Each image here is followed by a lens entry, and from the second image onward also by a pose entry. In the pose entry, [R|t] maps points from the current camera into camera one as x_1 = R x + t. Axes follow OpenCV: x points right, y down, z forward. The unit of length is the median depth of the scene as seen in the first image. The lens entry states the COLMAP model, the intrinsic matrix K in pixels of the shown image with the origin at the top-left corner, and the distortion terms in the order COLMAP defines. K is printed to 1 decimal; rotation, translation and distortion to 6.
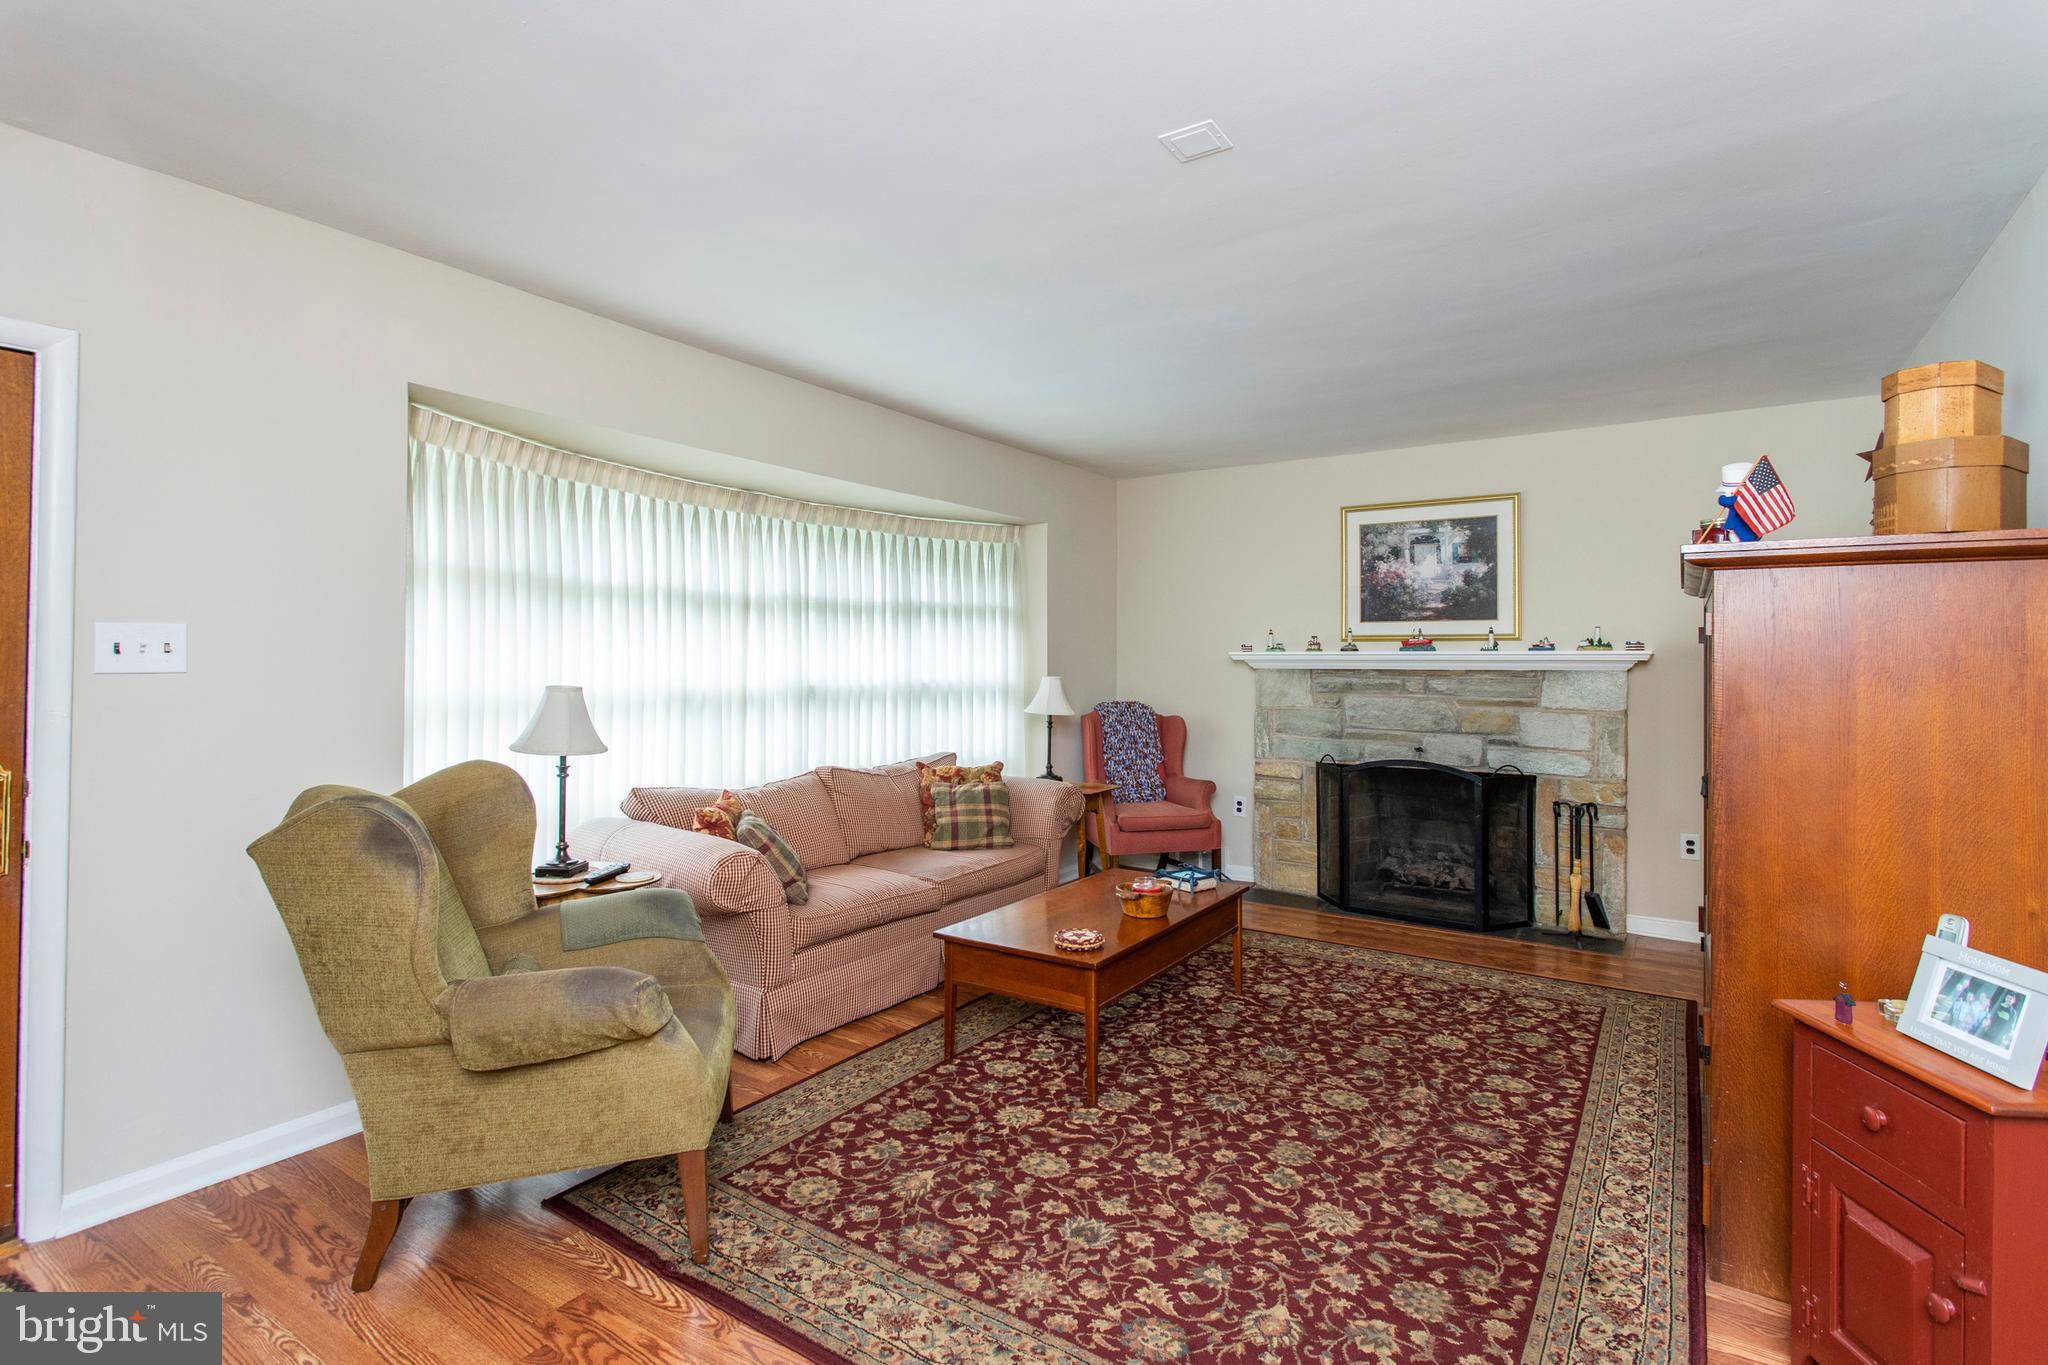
lens RADIAL K [[968.6, 0, 1009.1], [0, 968.6, 666.7], [0, 0, 1]] dist [-0.011374, -0.002005]
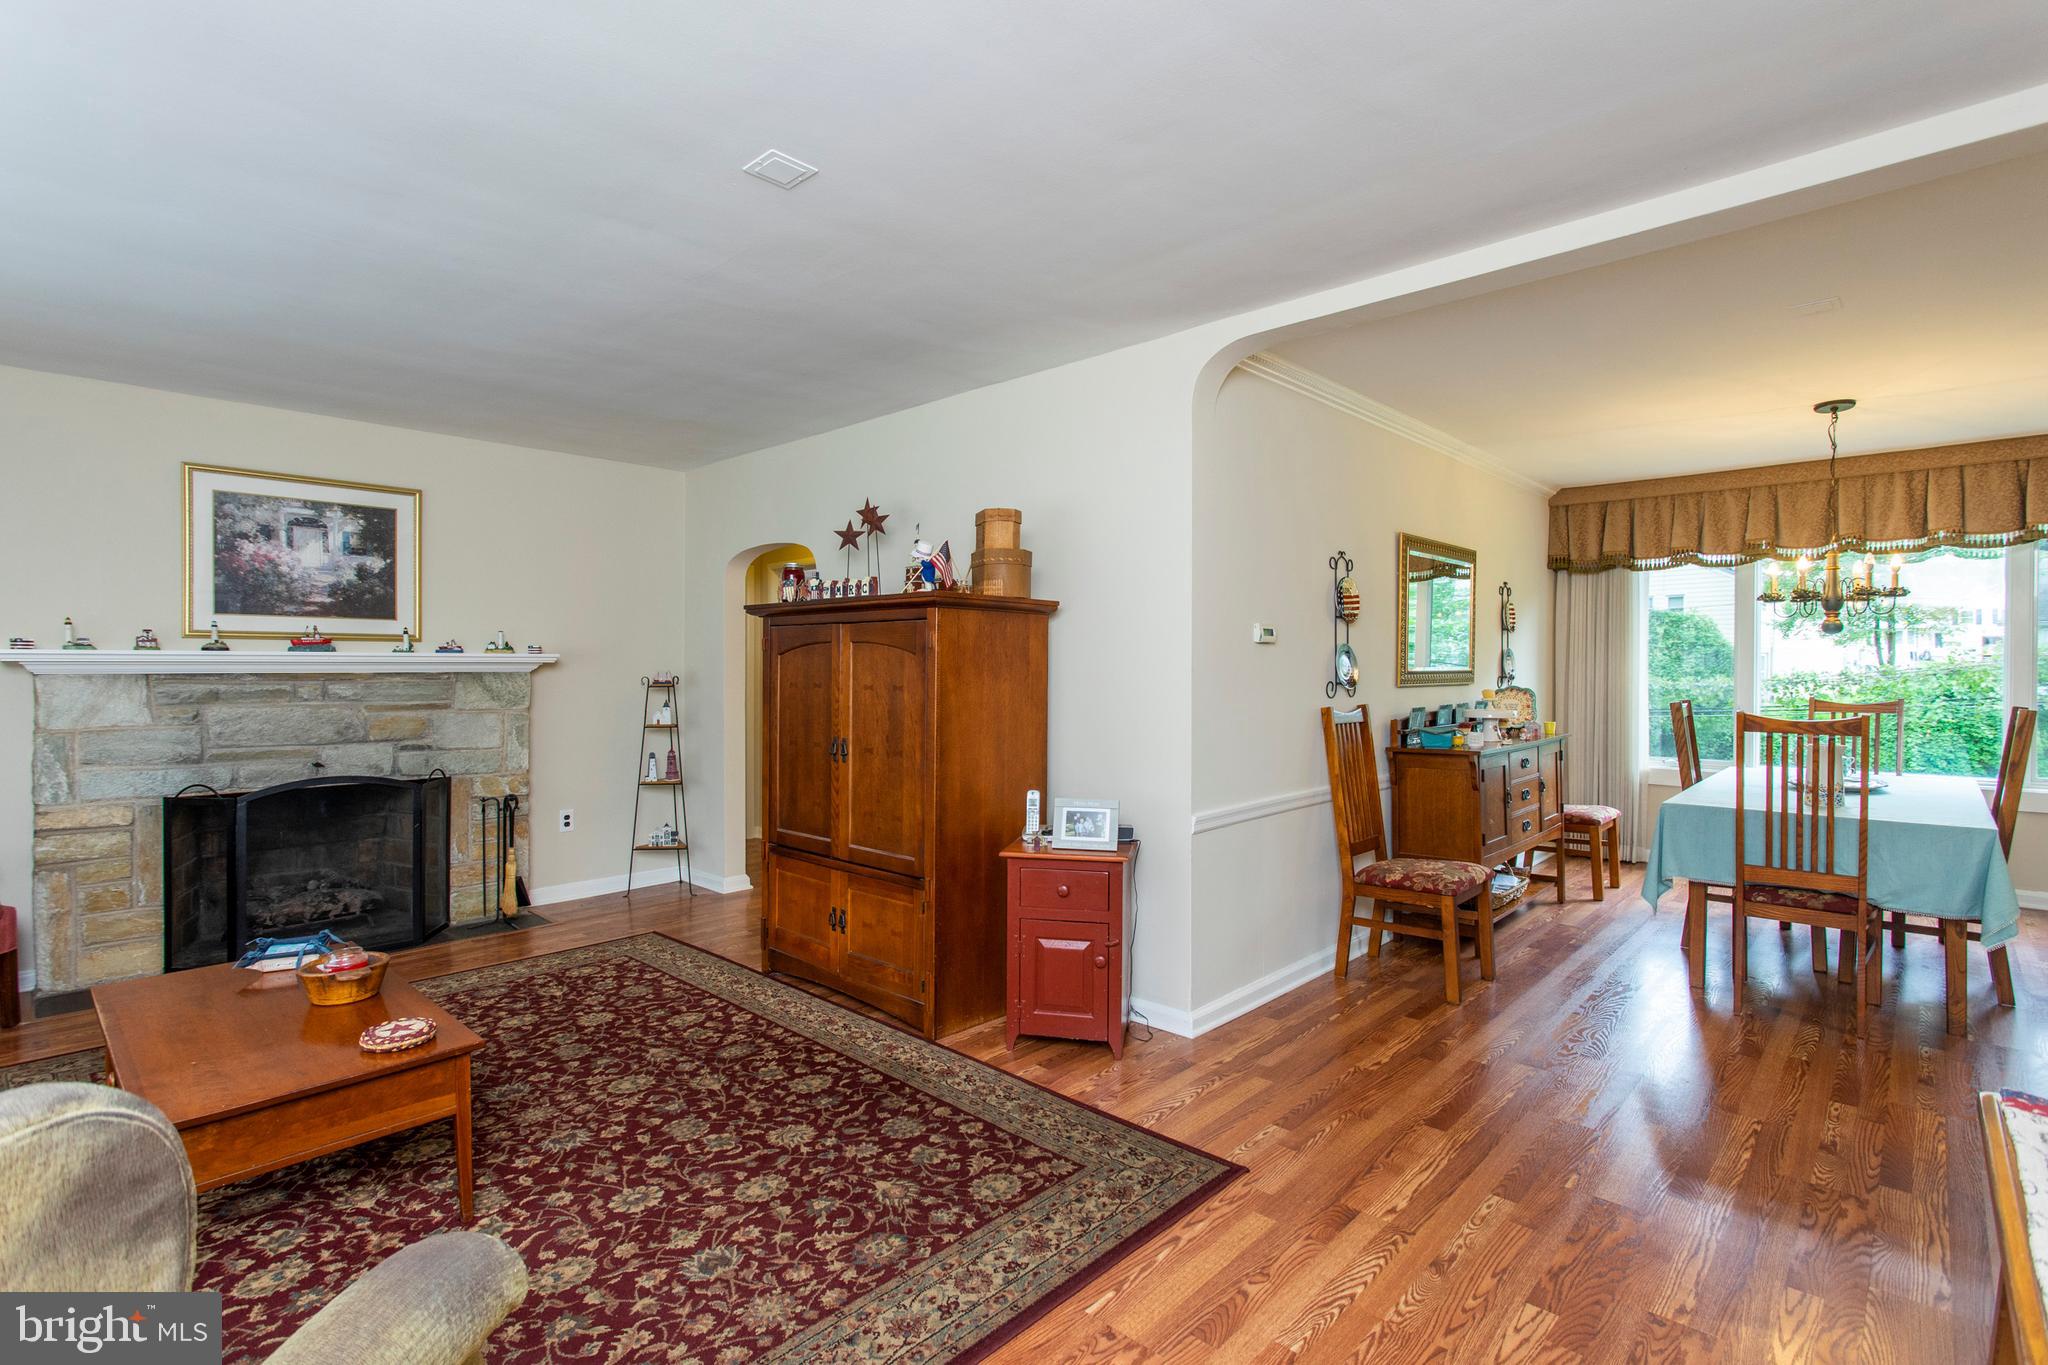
lens RADIAL K [[968.6, 0, 1042.2], [0, 968.6, 706.7], [0, 0, 1]] dist [-0.011374, -0.002005]
pose [[0.134027, -0.043441, 0.990025, -0.600196], [0.003917, 0.999054, 0.043307, -0.002846], [-0.990970, -0.001926, 0.134070, 0.414509]]
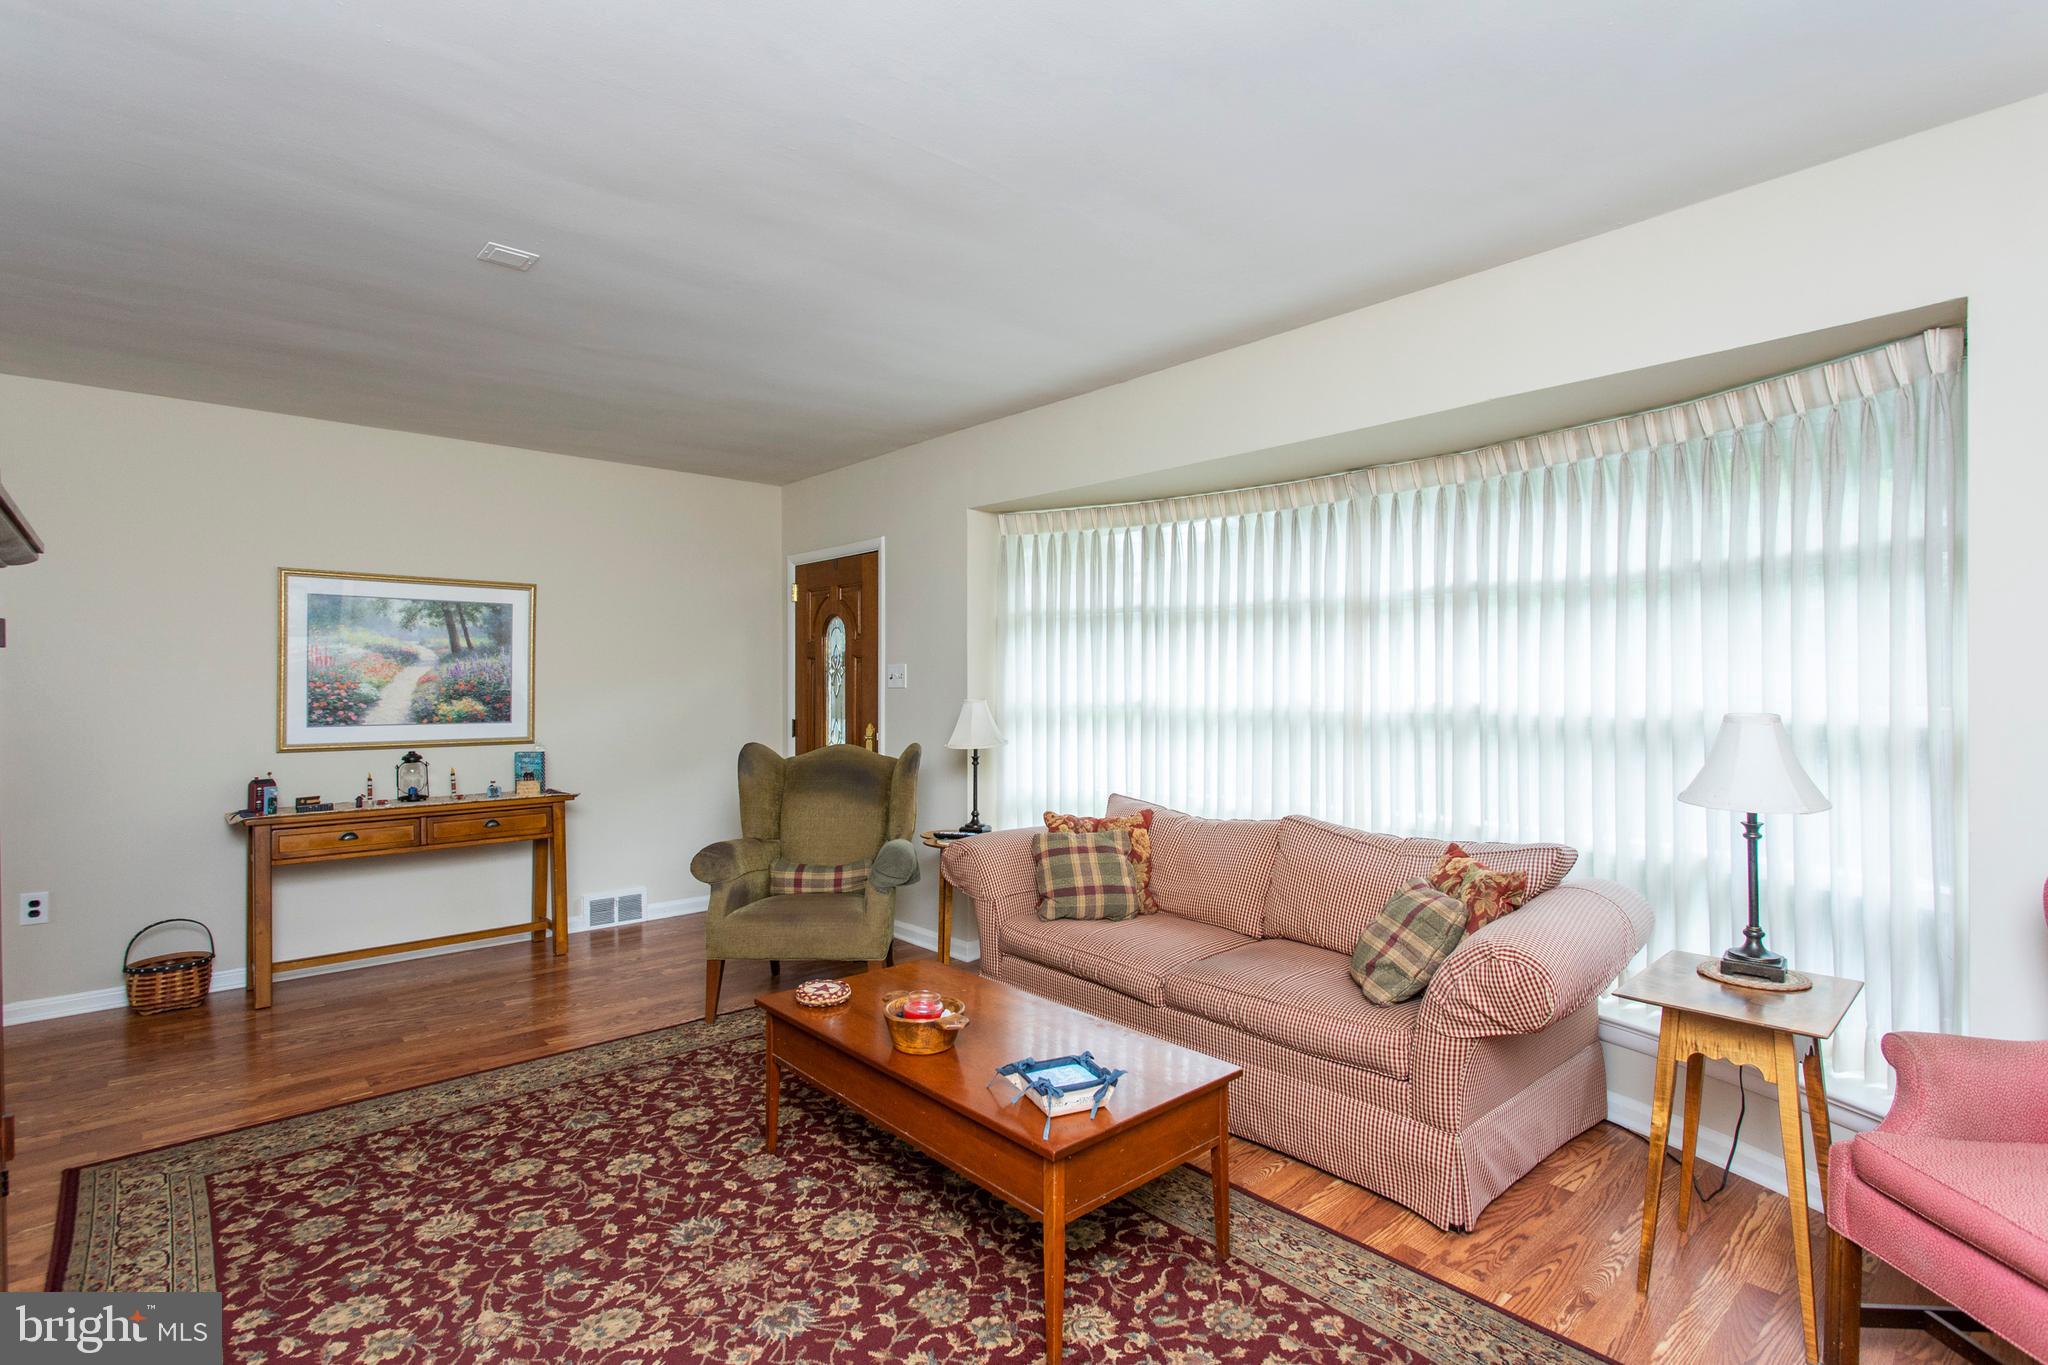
lens RADIAL K [[968.6, 0, 1050.3], [0, 968.6, 691.0], [0, 0, 1]] dist [-0.011374, -0.002005]
pose [[-0.206026, 0.003350, -0.978541, 0.938080], [-0.009647, 0.999939, 0.005455, -0.012223], [0.978499, 0.010564, -0.205981, 1.426193]]
